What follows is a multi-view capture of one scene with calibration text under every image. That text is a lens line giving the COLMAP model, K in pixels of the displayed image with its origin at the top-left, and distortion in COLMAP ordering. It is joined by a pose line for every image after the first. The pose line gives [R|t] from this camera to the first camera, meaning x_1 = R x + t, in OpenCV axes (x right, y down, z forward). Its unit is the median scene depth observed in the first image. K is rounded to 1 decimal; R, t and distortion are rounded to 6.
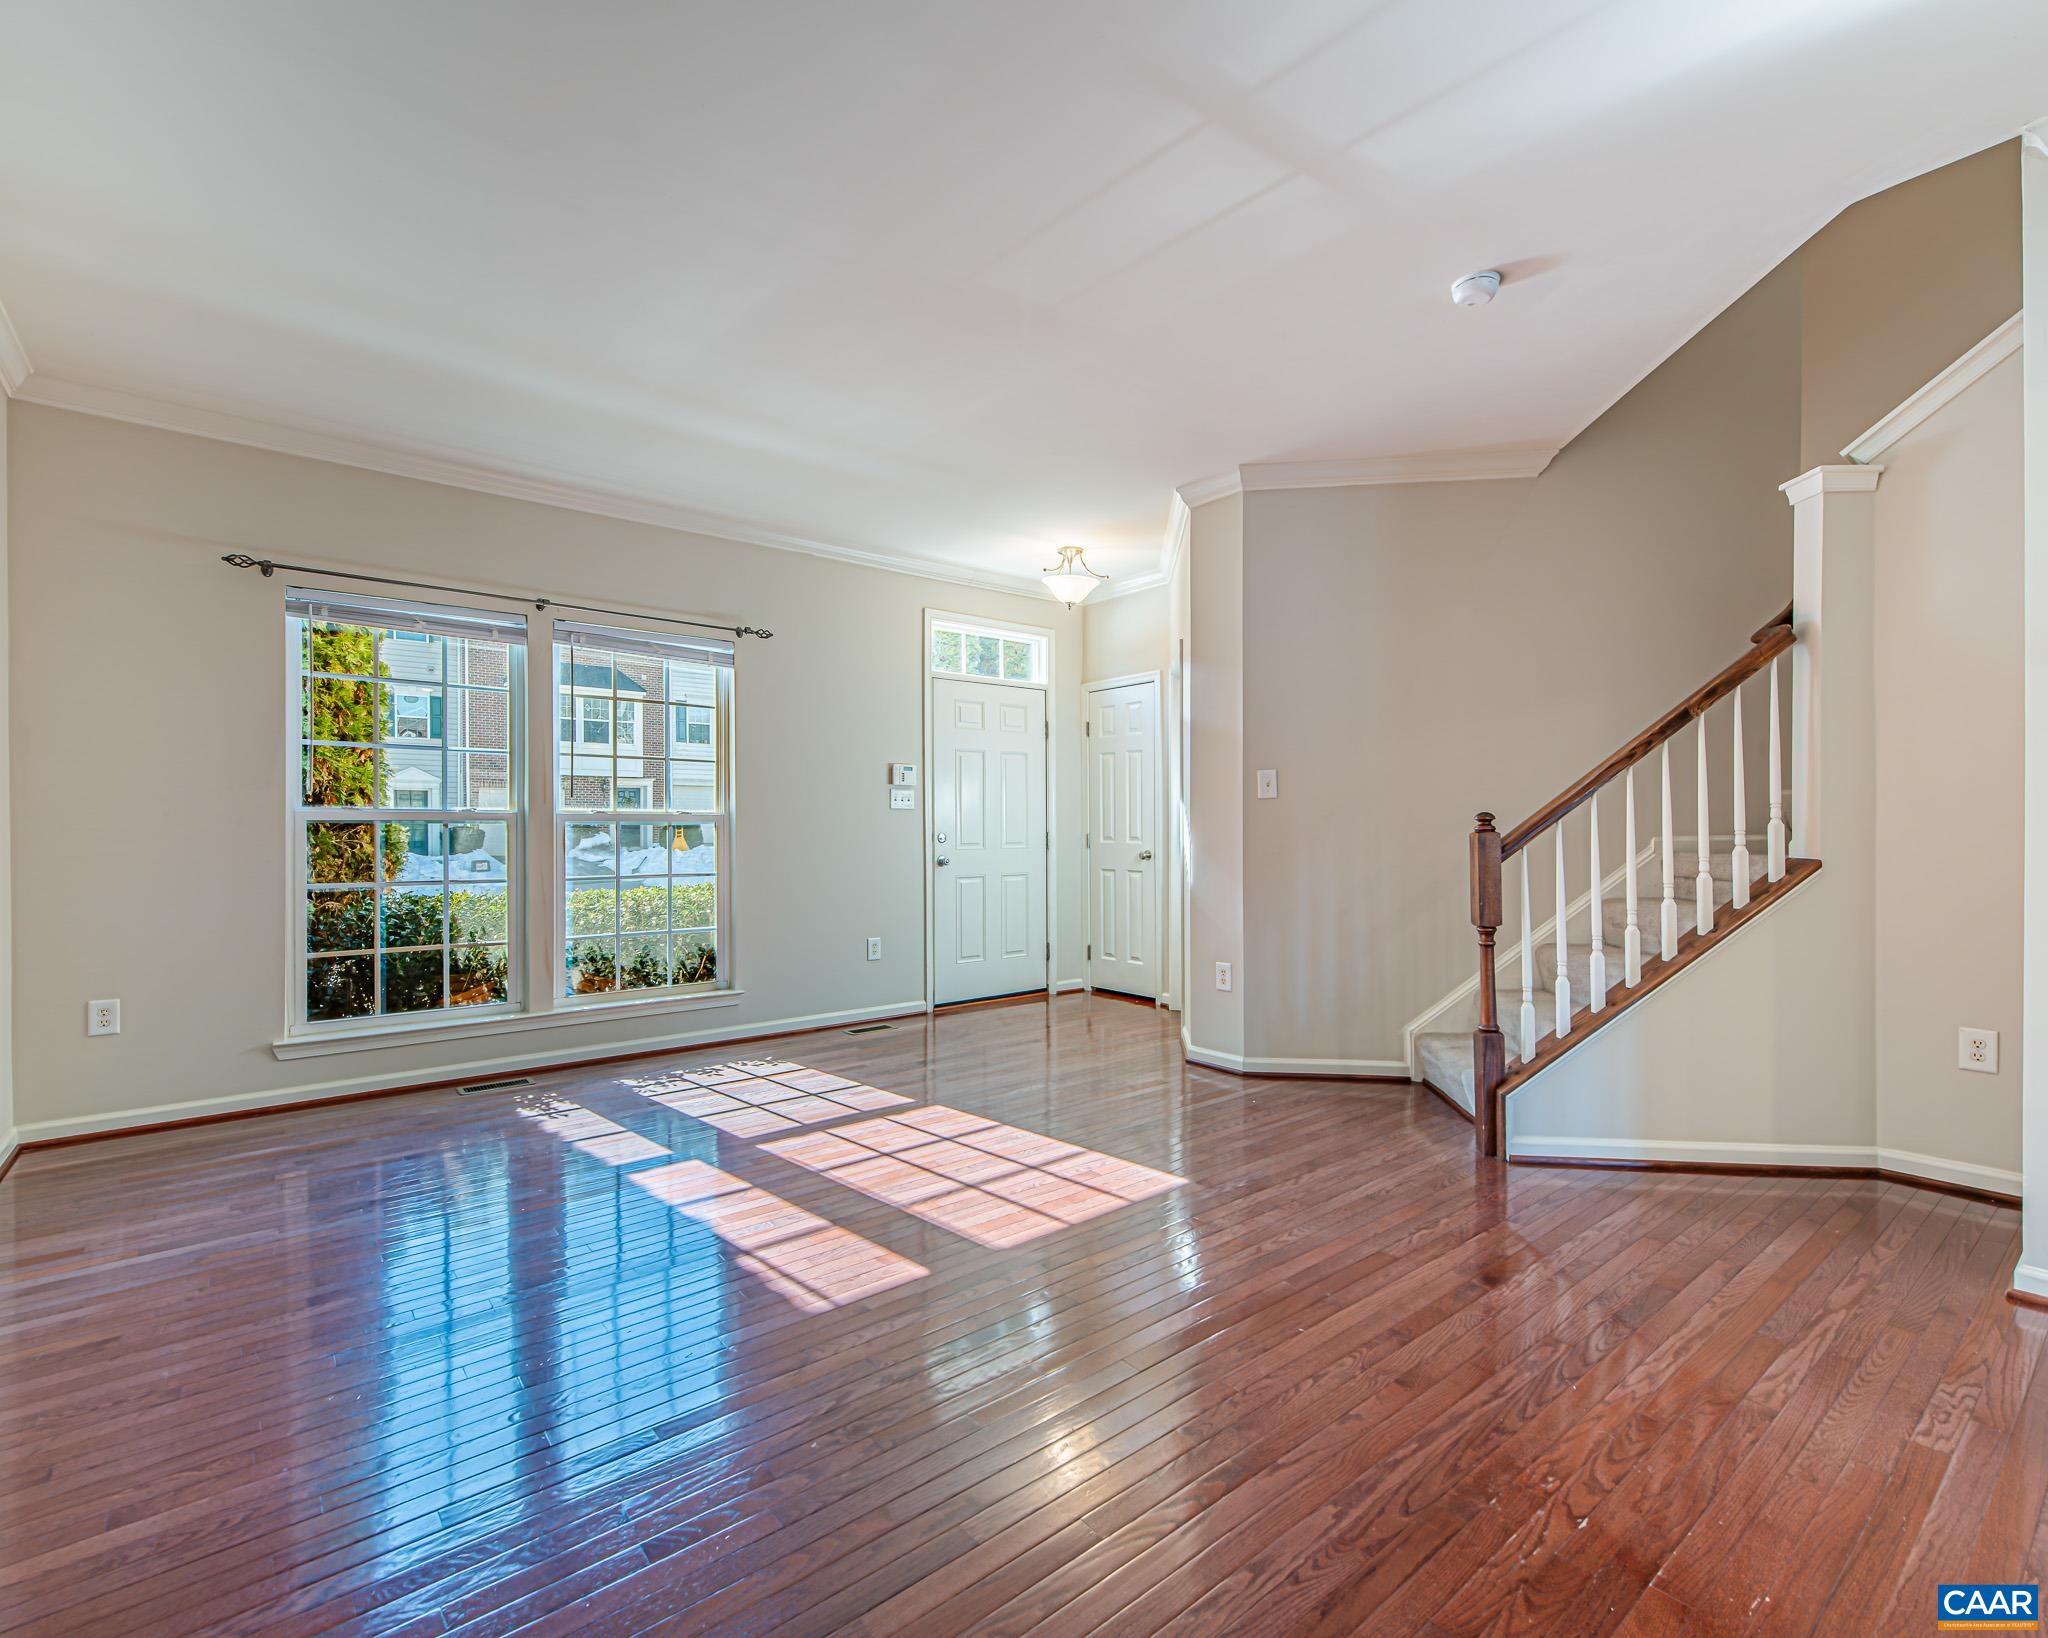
lens RADIAL K [[958.7, 0, 1019.5], [0, 958.7, 831.2], [0, 0, 1]] dist [0.017188, -0.007692]
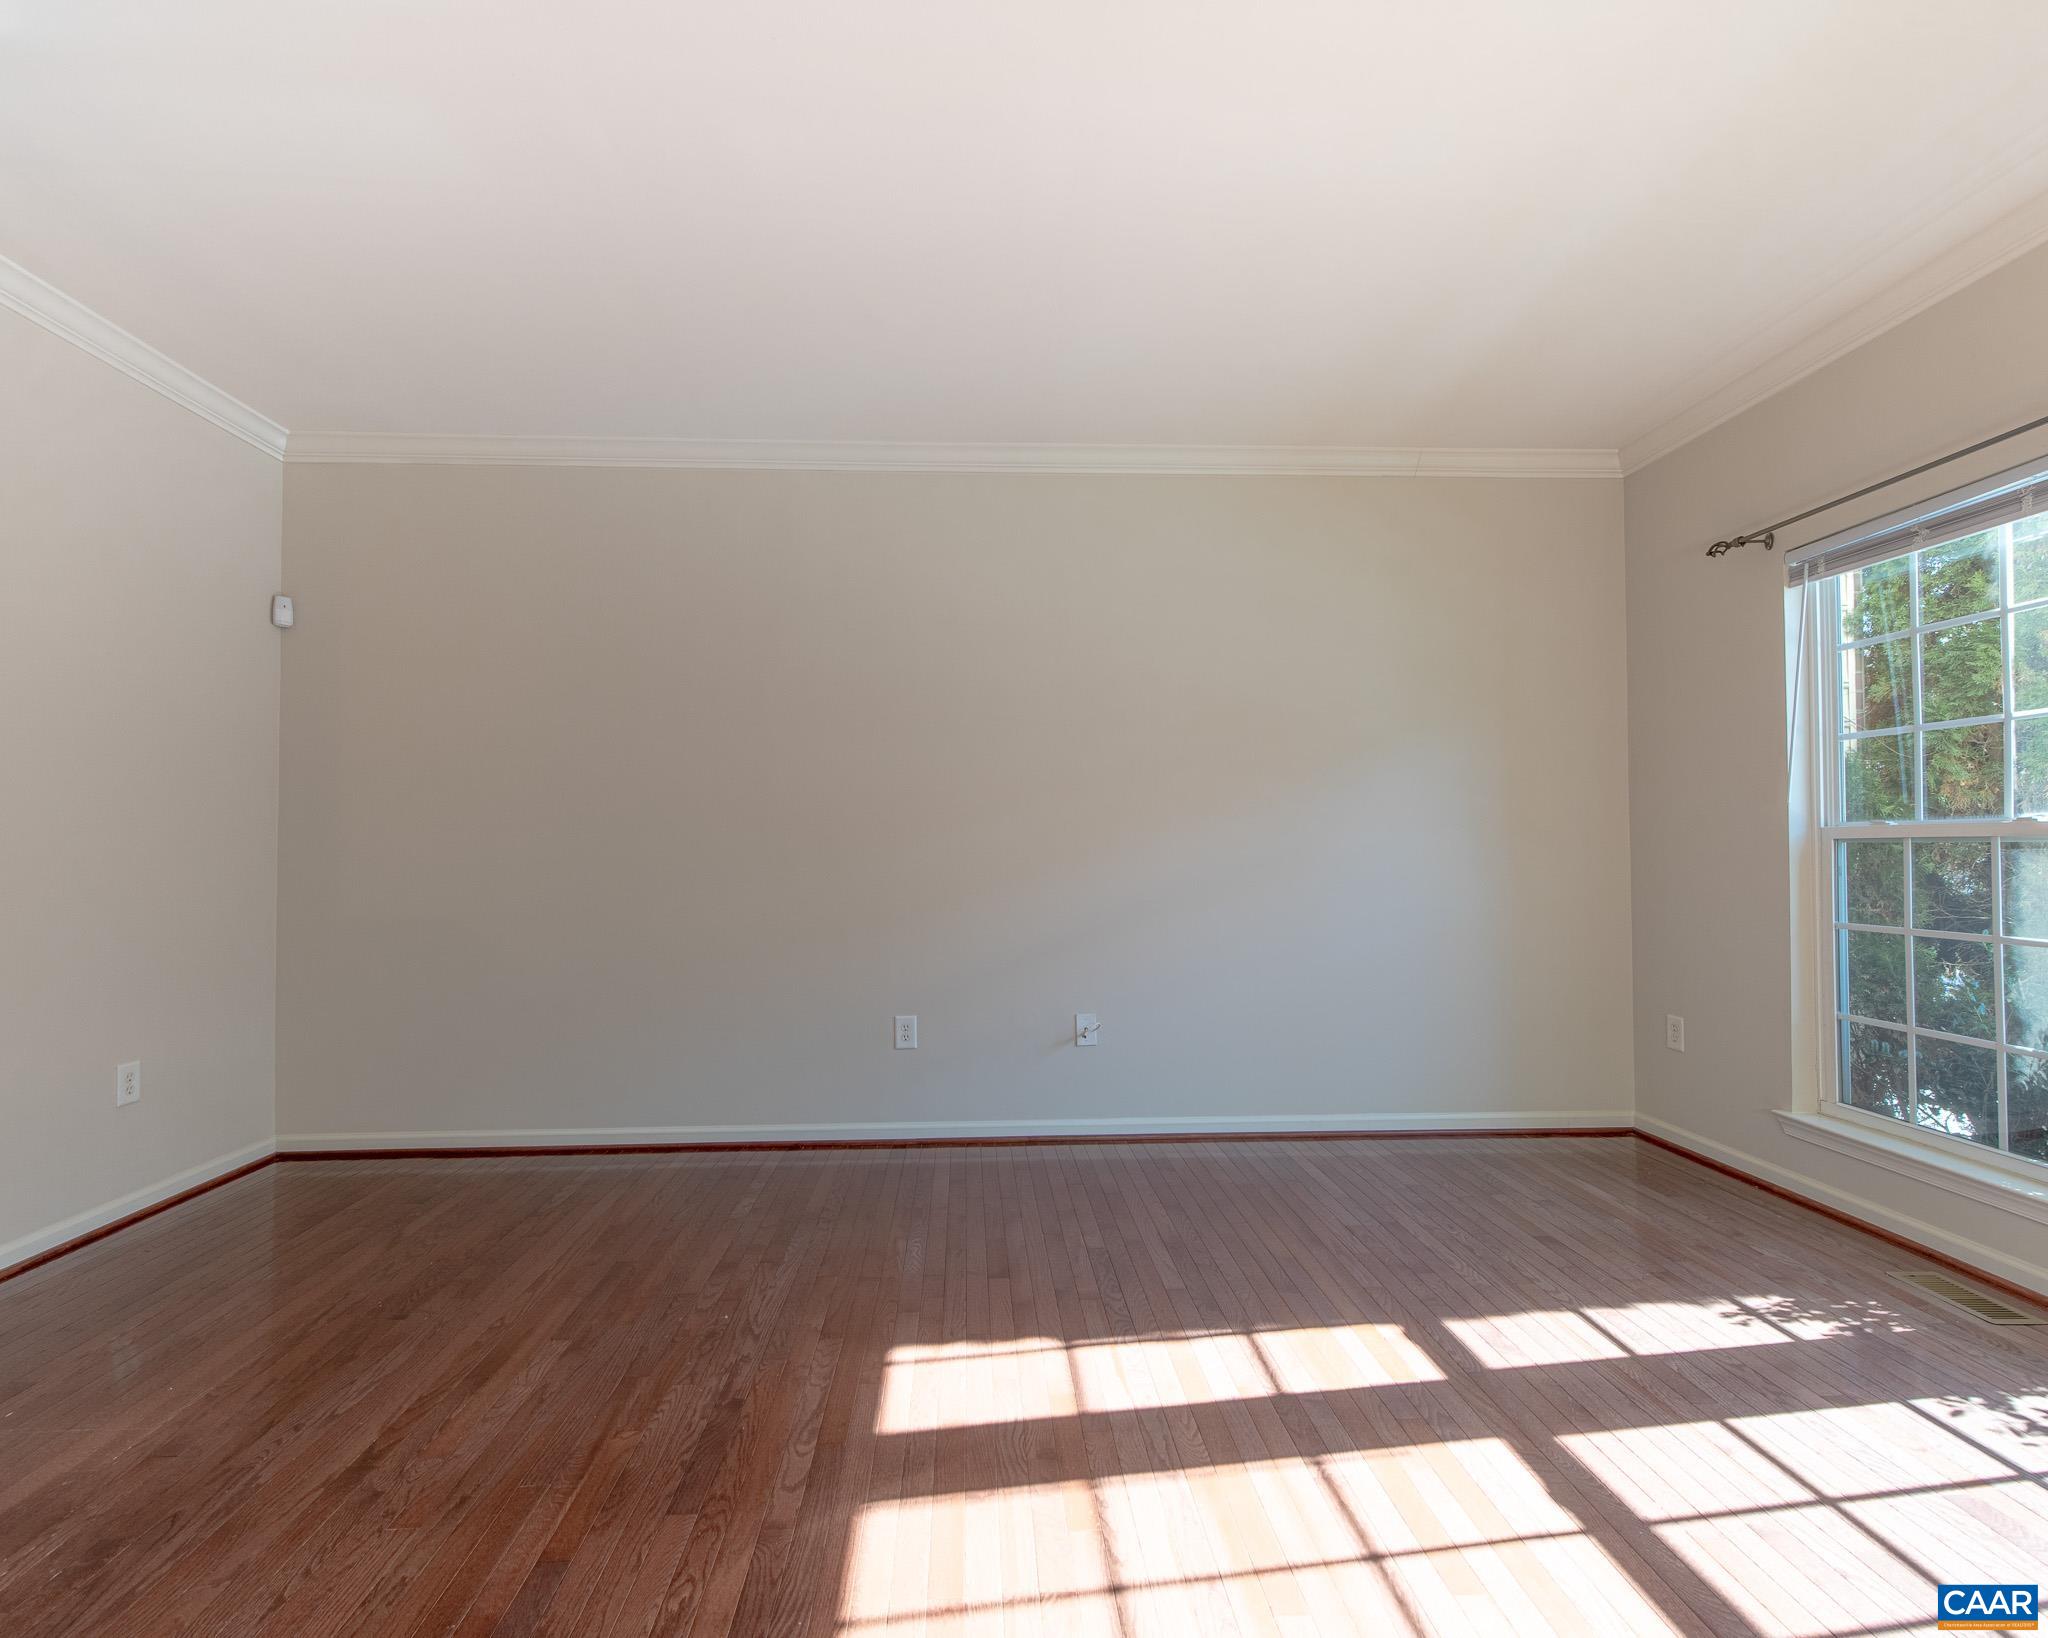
lens RADIAL K [[992.3, 0, 1004.2], [0, 992.3, 828.8], [0, 0, 1]] dist [0.018236, -0.000397]
pose [[-0.596644, -0.014755, -0.802371, 0.275181], [0.001804, 0.999804, -0.019727, -0.003984], [0.802504, -0.013218, -0.596500, 0.868703]]
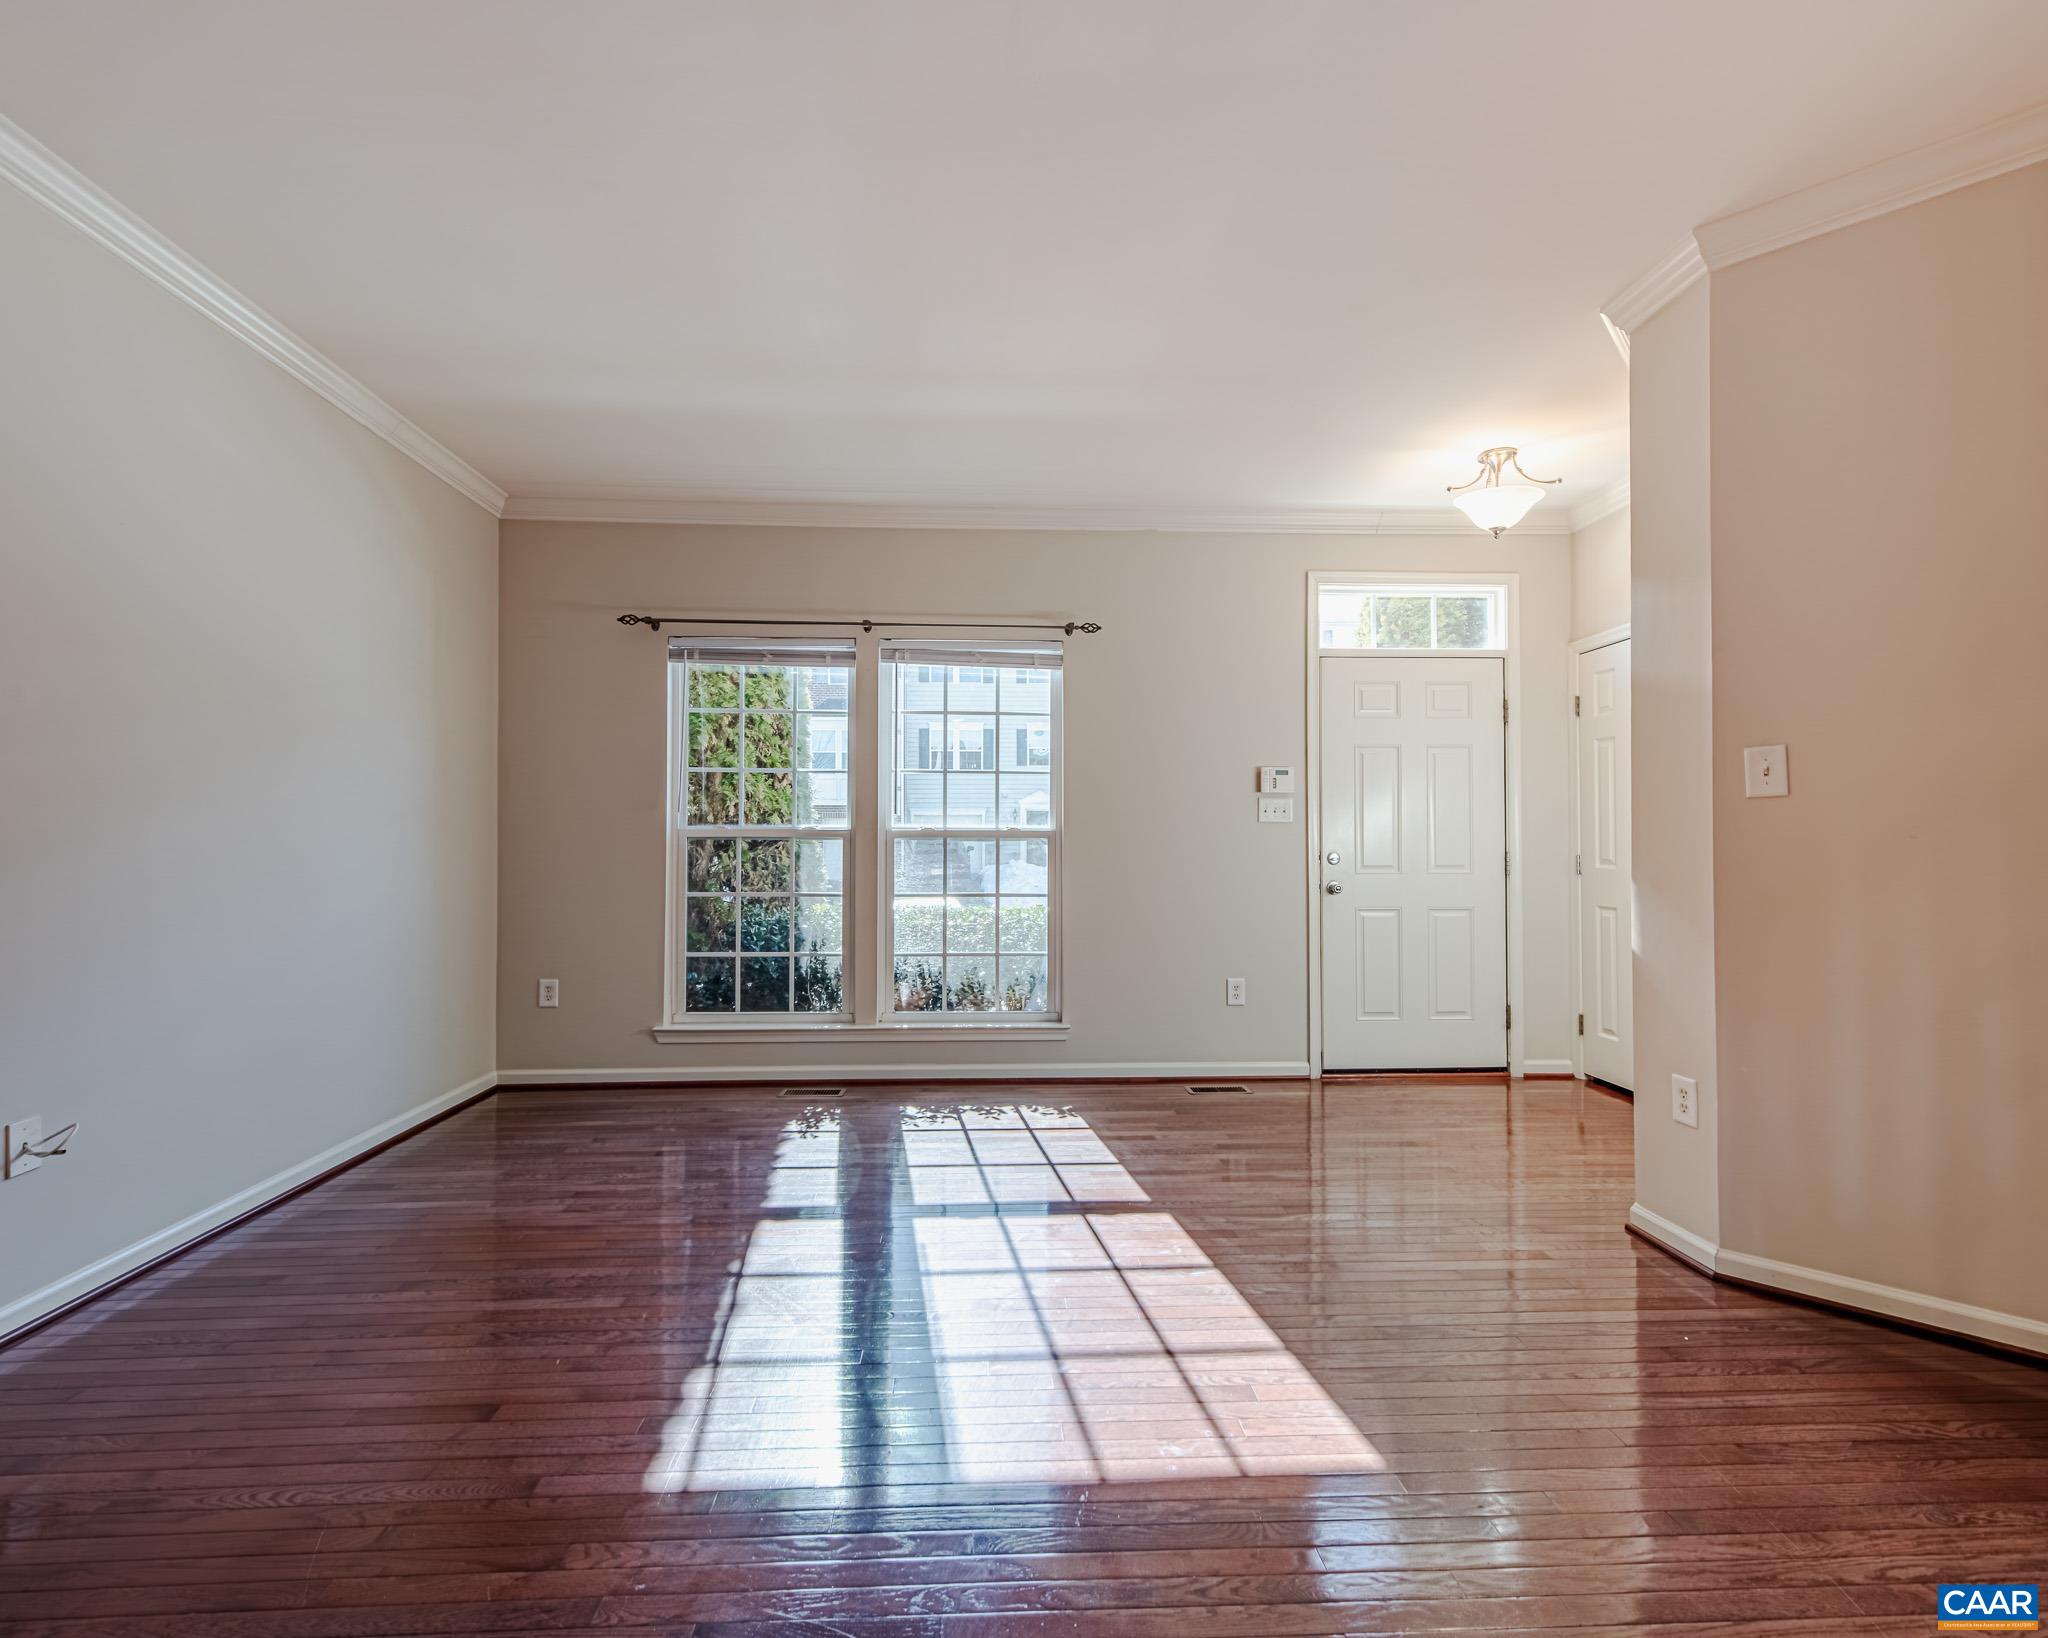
lens RADIAL K [[958.7, 0, 1019.5], [0, 958.7, 831.2], [0, 0, 1]] dist [0.017188, -0.007692]
pose [[0.805438, -0.004412, -0.592663, 0.241277], [-0.005548, 0.999872, -0.014984, -0.003003], [0.592654, 0.015357, 0.805311, 0.283245]]
